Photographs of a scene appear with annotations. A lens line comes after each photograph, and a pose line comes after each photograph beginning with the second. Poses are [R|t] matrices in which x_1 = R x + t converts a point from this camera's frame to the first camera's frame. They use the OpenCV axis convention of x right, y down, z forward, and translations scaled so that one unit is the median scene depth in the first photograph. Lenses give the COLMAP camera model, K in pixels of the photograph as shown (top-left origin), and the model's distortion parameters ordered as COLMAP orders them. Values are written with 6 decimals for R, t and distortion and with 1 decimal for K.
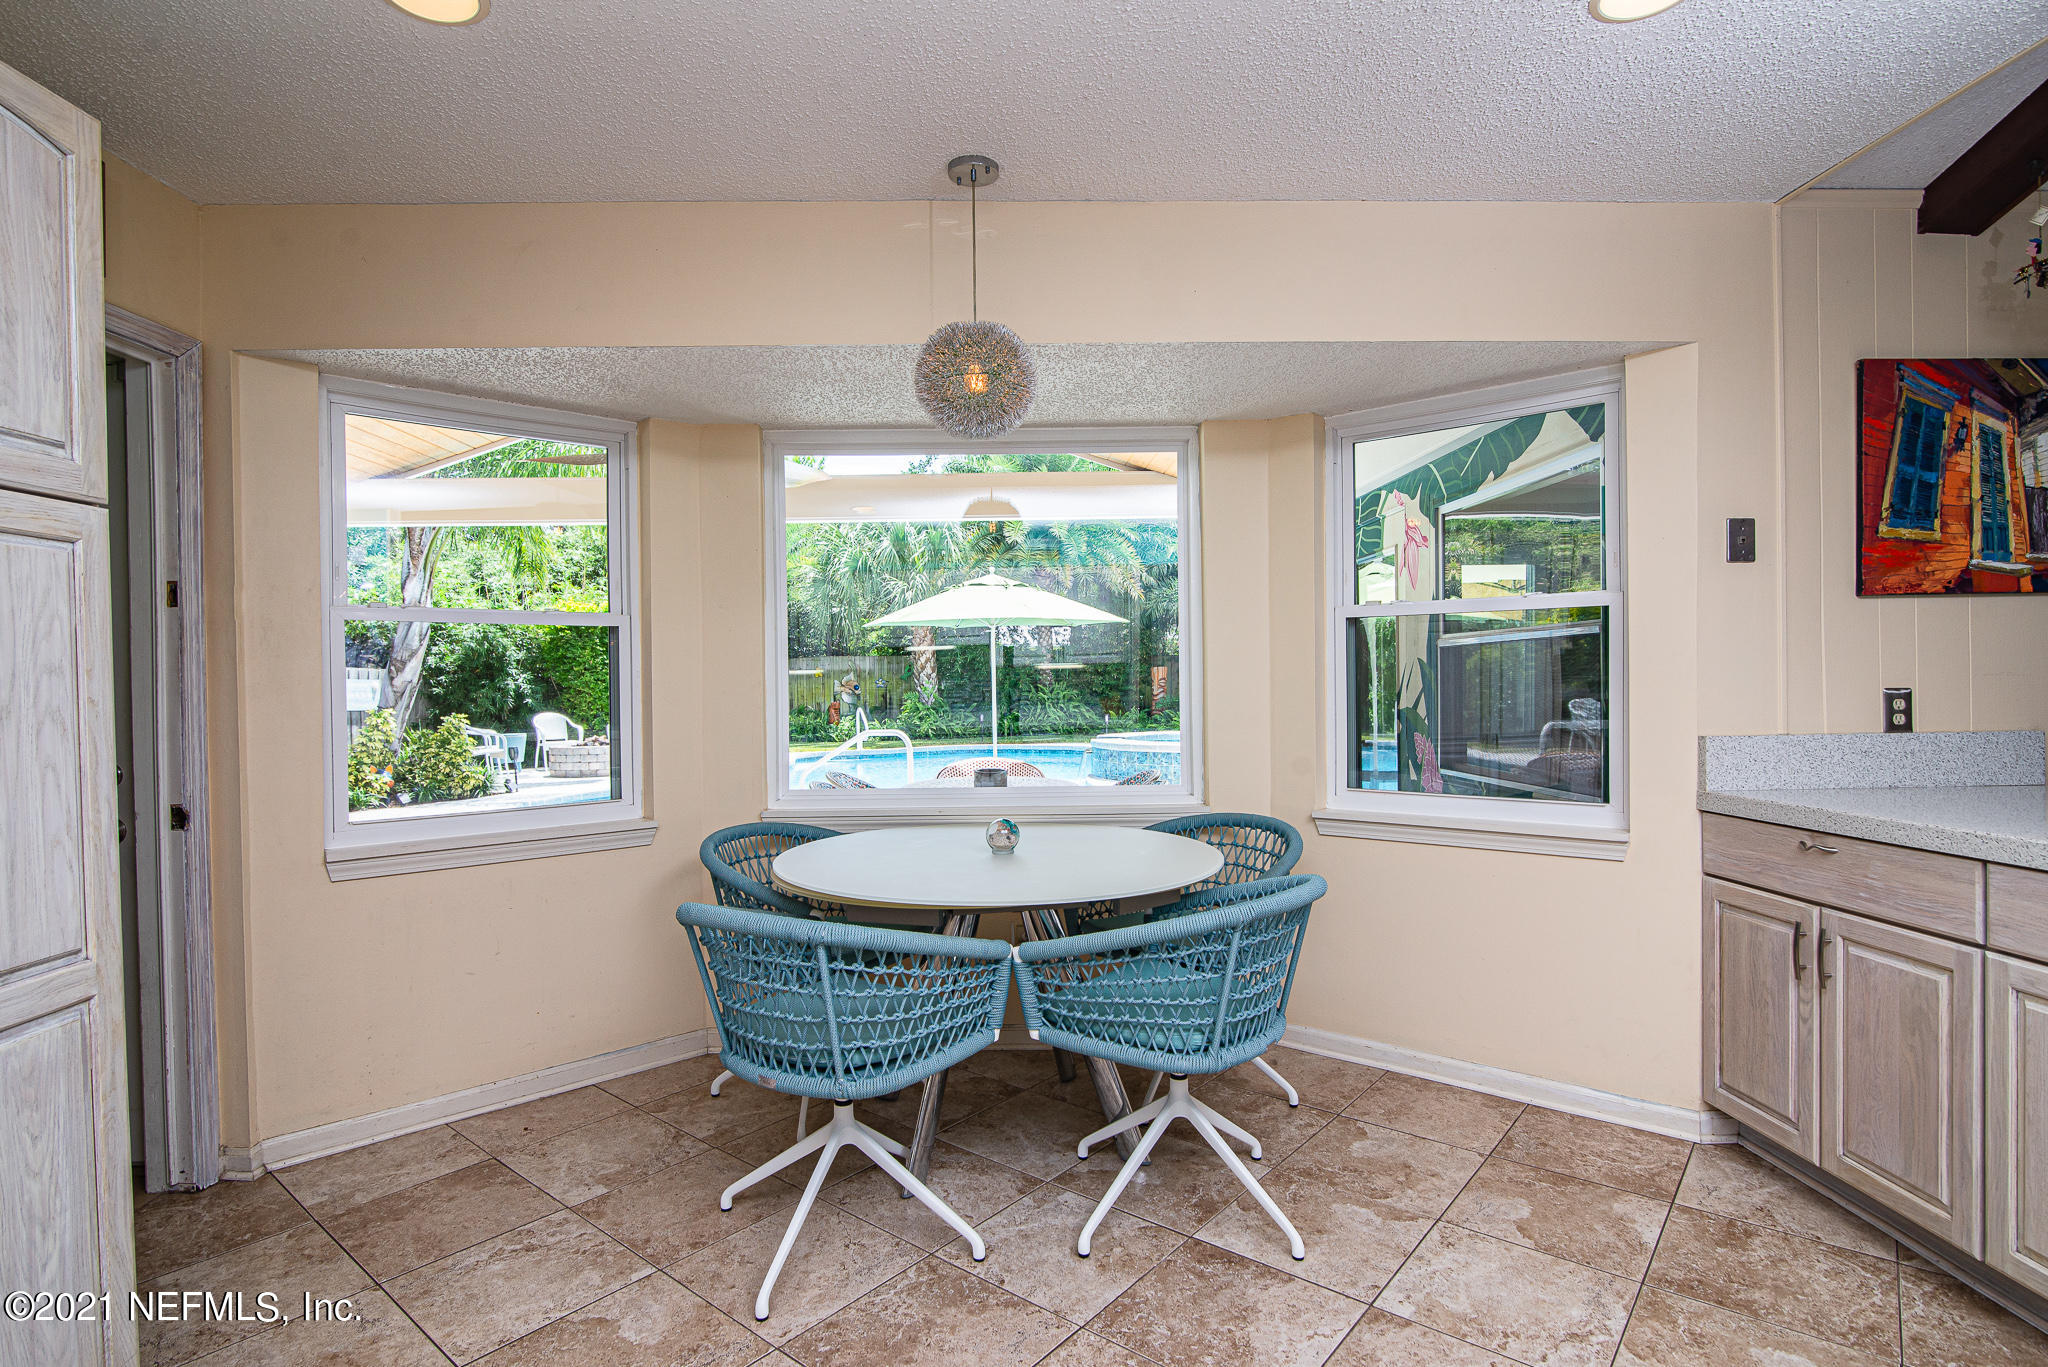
lens RADIAL K [[1002.4, 0, 1008.8], [0, 1002.4, 687.3], [0, 0, 1]] dist [-0.020718, 0.002588]
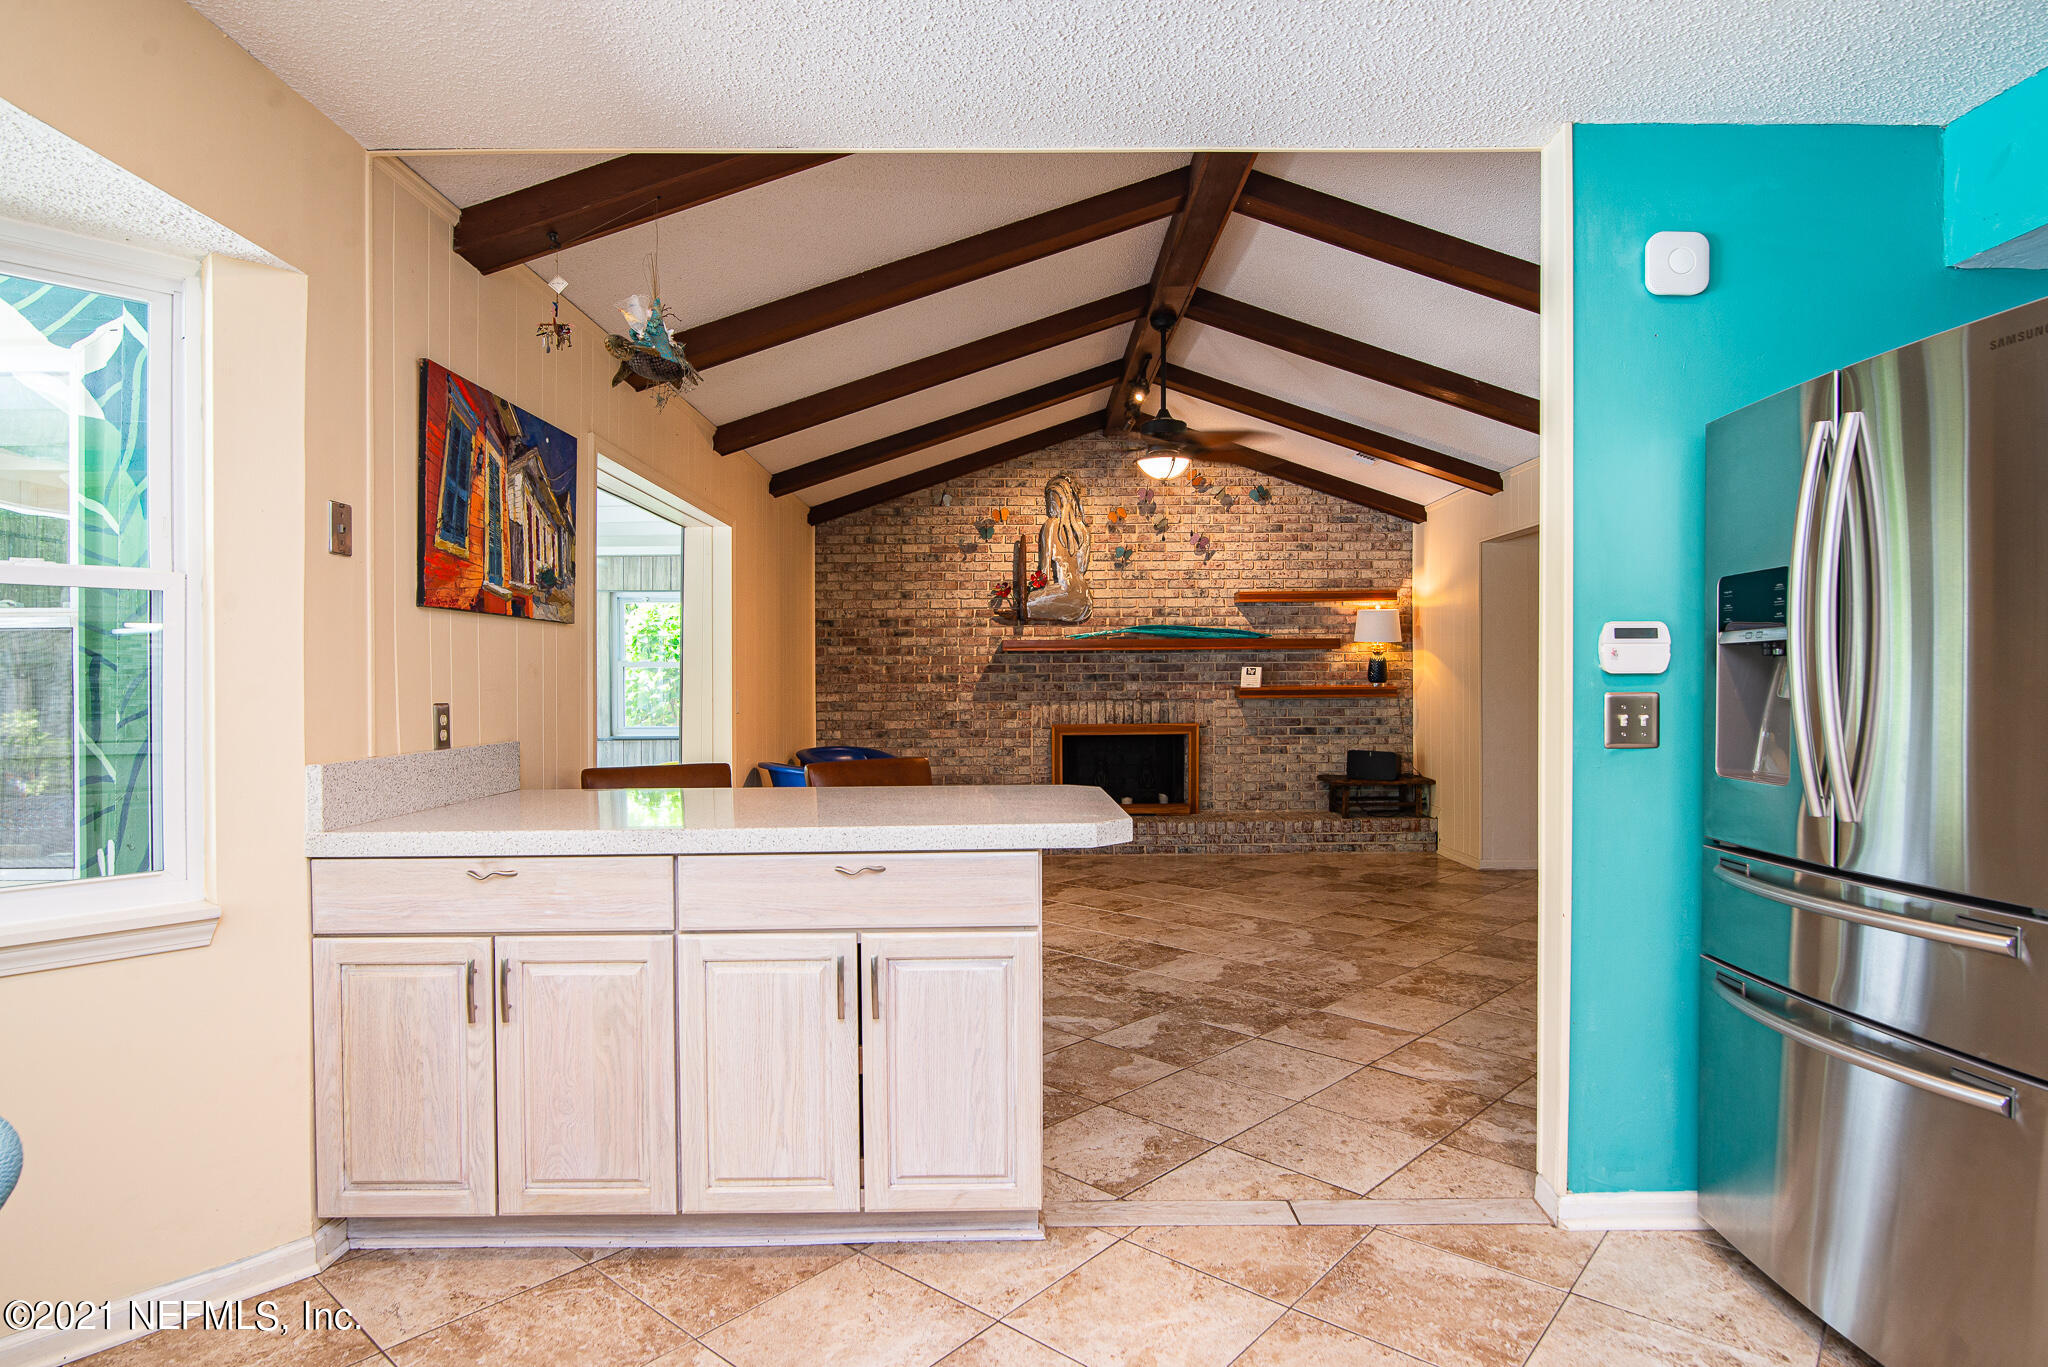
lens RADIAL K [[1086.4, 0, 1024.1], [0, 1086.4, 688.6], [0, 0, 1]] dist [-0.015990, -0.000585]
pose [[0.009741, 0.006659, 0.999930, -0.169471], [0.012447, 0.999900, -0.006780, 0.000449], [-0.999875, 0.012512, 0.009657, 0.415677]]
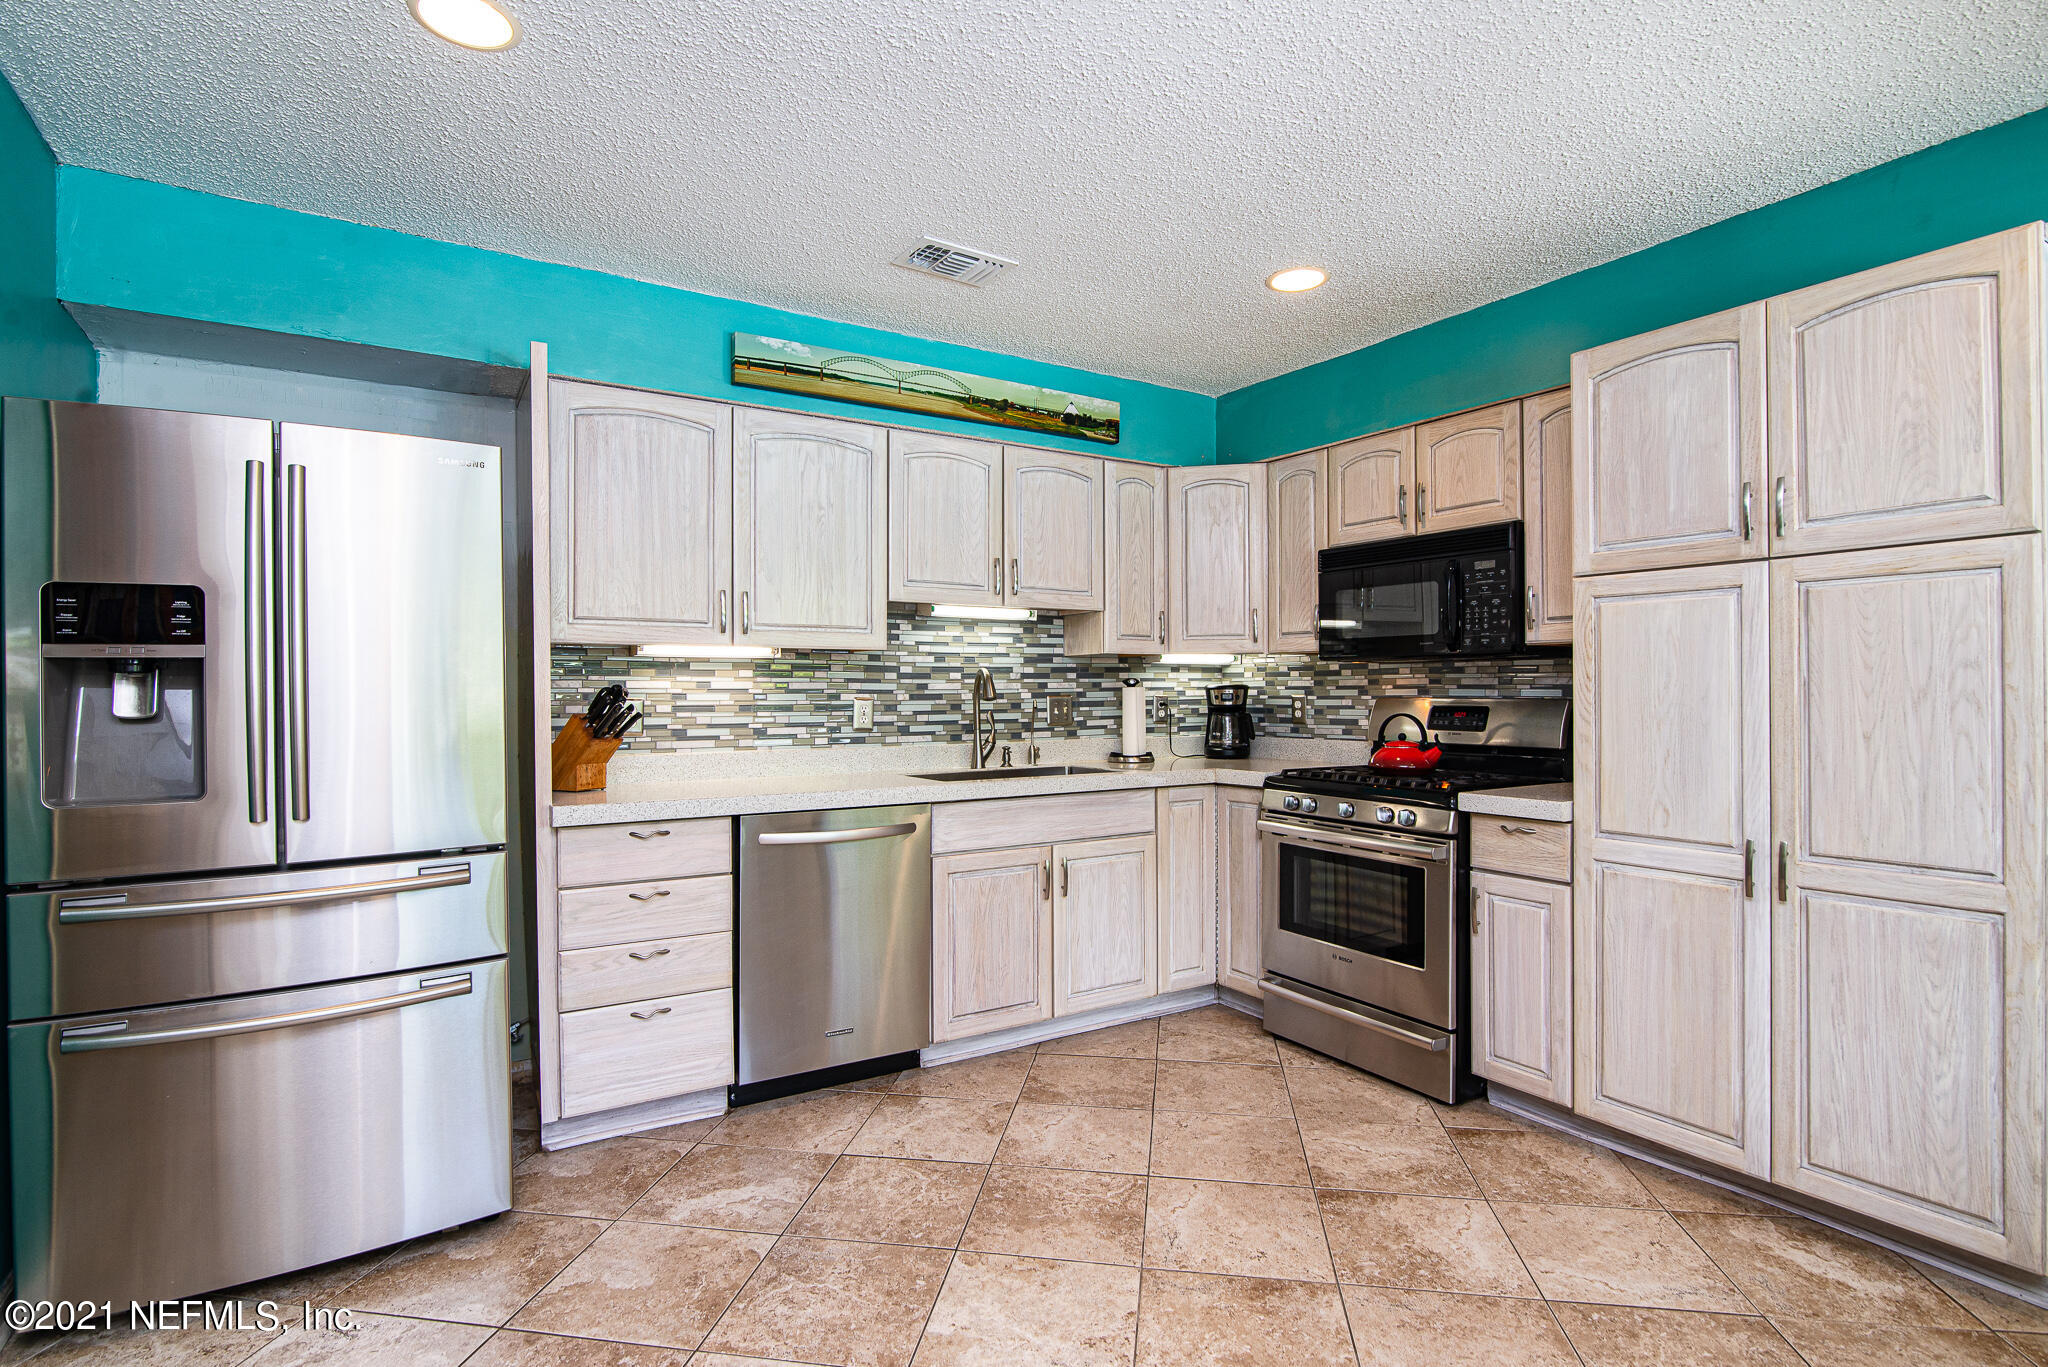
lens RADIAL K [[1002.4, 0, 1016.6], [0, 1002.4, 688.4], [0, 0, 1]] dist [-0.020718, 0.002588]
pose [[-0.856533, 0.021397, -0.515649, 0.490785], [0.015970, 0.999761, 0.014958, -0.014199], [0.515845, 0.004577, -0.856669, 0.823124]]
